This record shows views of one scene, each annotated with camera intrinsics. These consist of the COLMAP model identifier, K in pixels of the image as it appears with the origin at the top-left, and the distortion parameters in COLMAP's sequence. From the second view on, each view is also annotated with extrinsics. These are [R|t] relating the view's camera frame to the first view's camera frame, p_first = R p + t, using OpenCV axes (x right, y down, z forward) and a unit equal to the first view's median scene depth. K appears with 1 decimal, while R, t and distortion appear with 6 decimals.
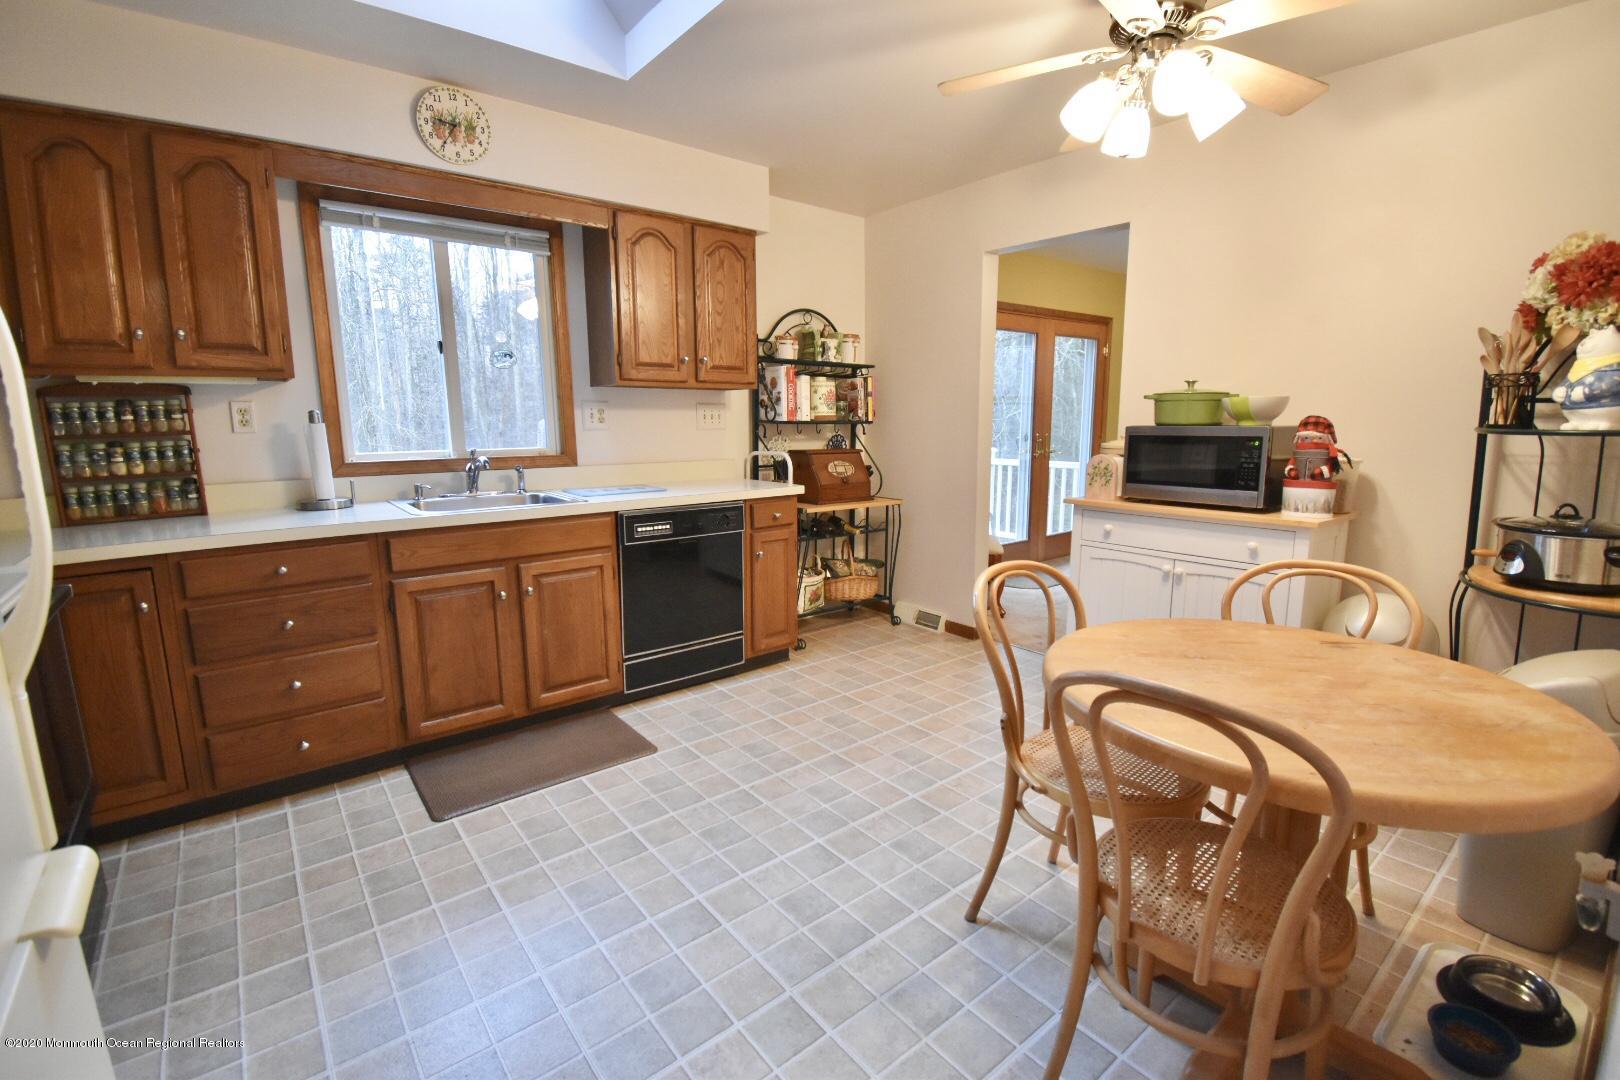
lens RADIAL K [[718.1, 0, 818.4], [0, 718.1, 537.1], [0, 0, 1]] dist [0.003835, -0.004619]
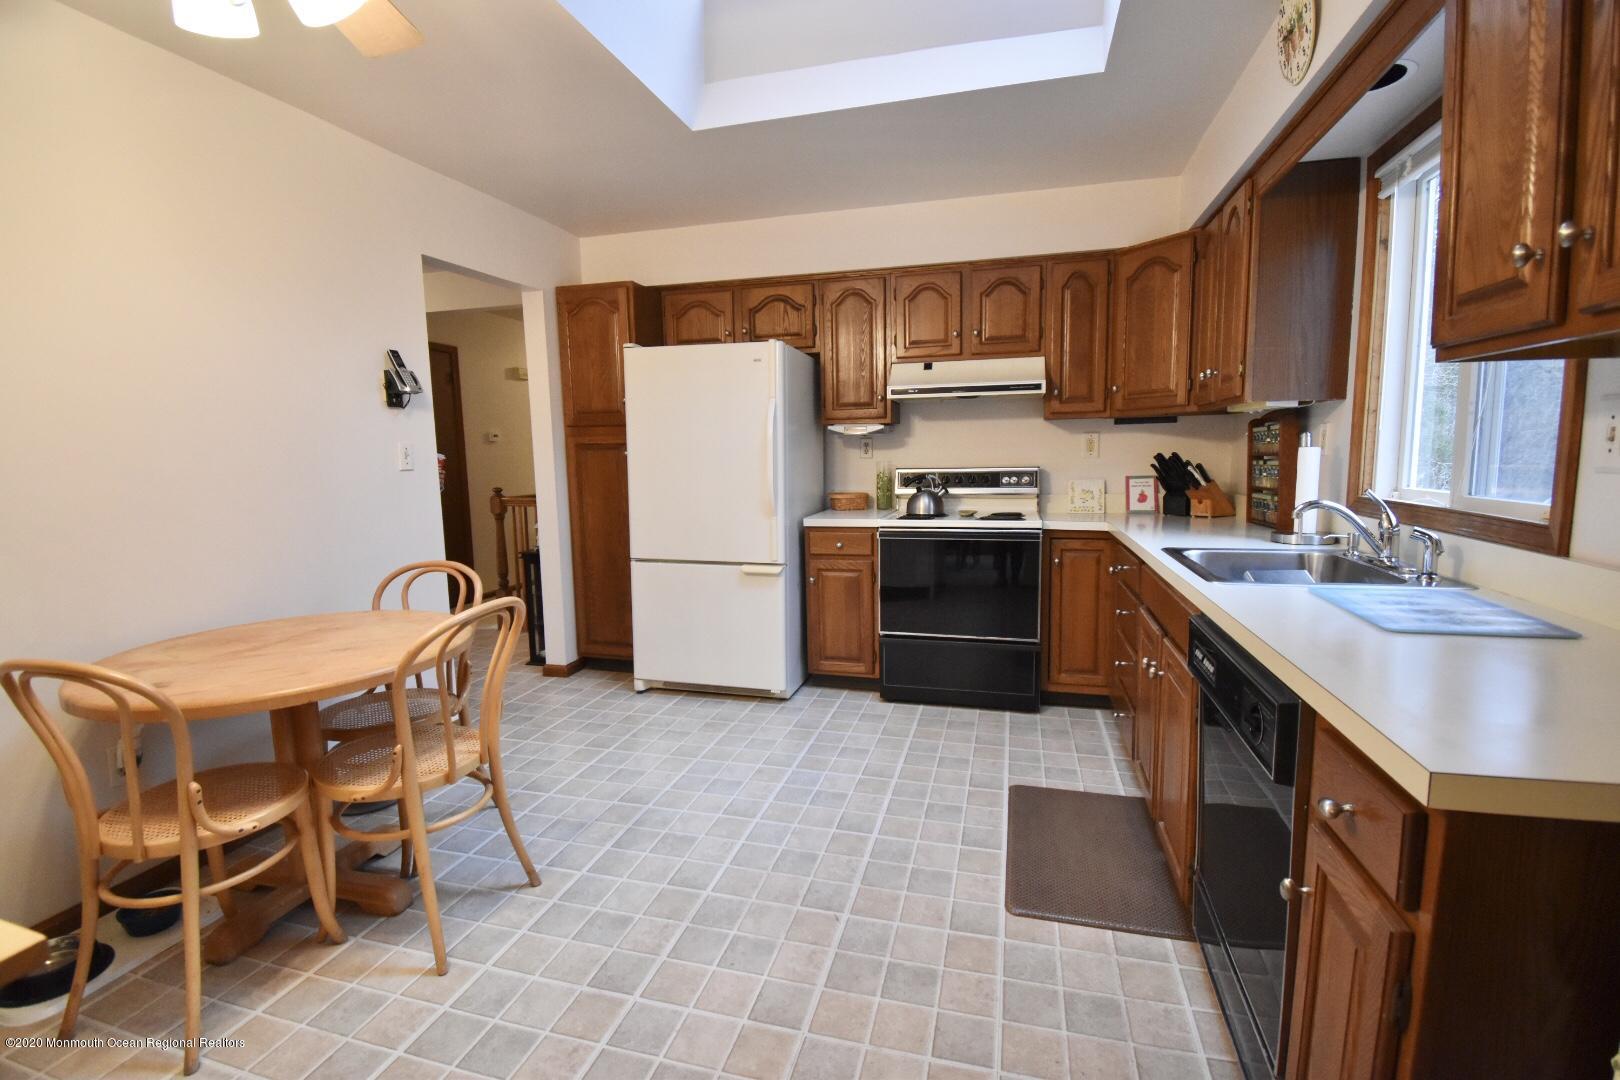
lens RADIAL K [[718.1, 0, 815.2], [0, 718.1, 527.3], [0, 0, 1]] dist [0.003835, -0.004619]
pose [[-0.814710, 0.082325, -0.573995, 0.317217], [-0.072987, 0.967440, 0.242349, -0.235560], [0.575257, 0.239339, -0.782174, 1.386620]]
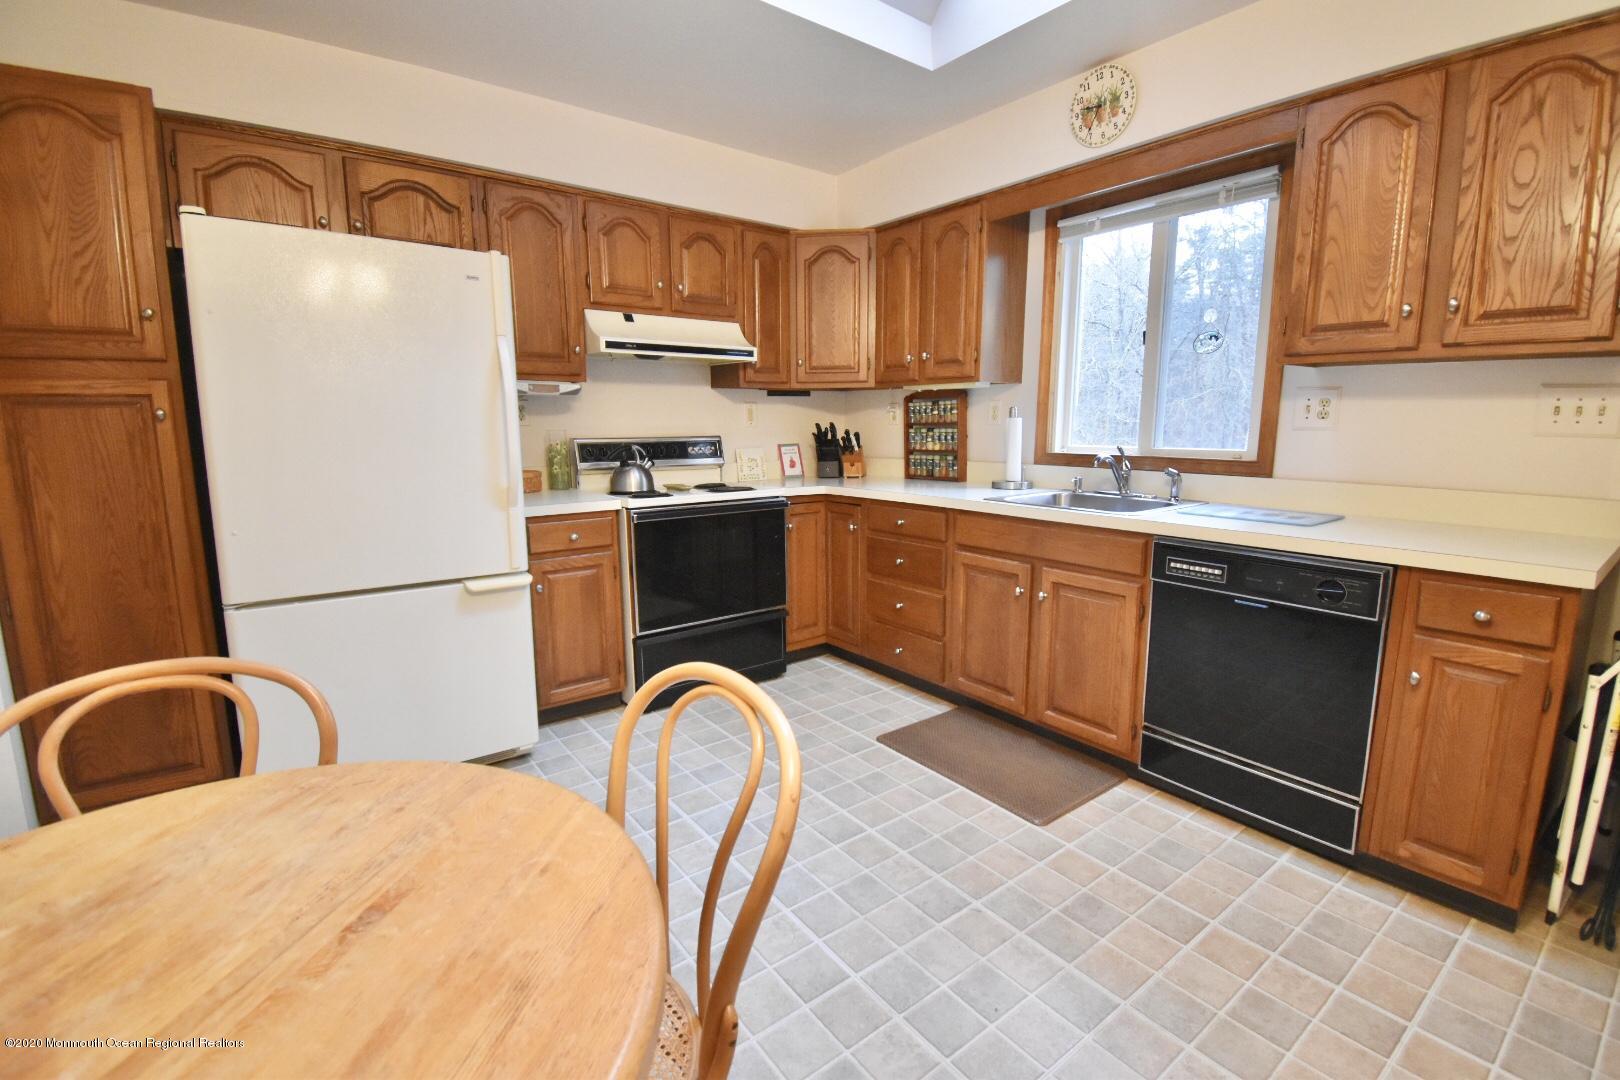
lens RADIAL K [[718.1, 0, 812.4], [0, 718.1, 535.3], [0, 0, 1]] dist [0.003835, -0.004619]
pose [[-0.030931, 0.168056, -0.985292, 0.536322], [-0.161619, 0.971951, 0.170854, -0.118731], [0.986368, 0.164526, -0.002903, 0.711983]]
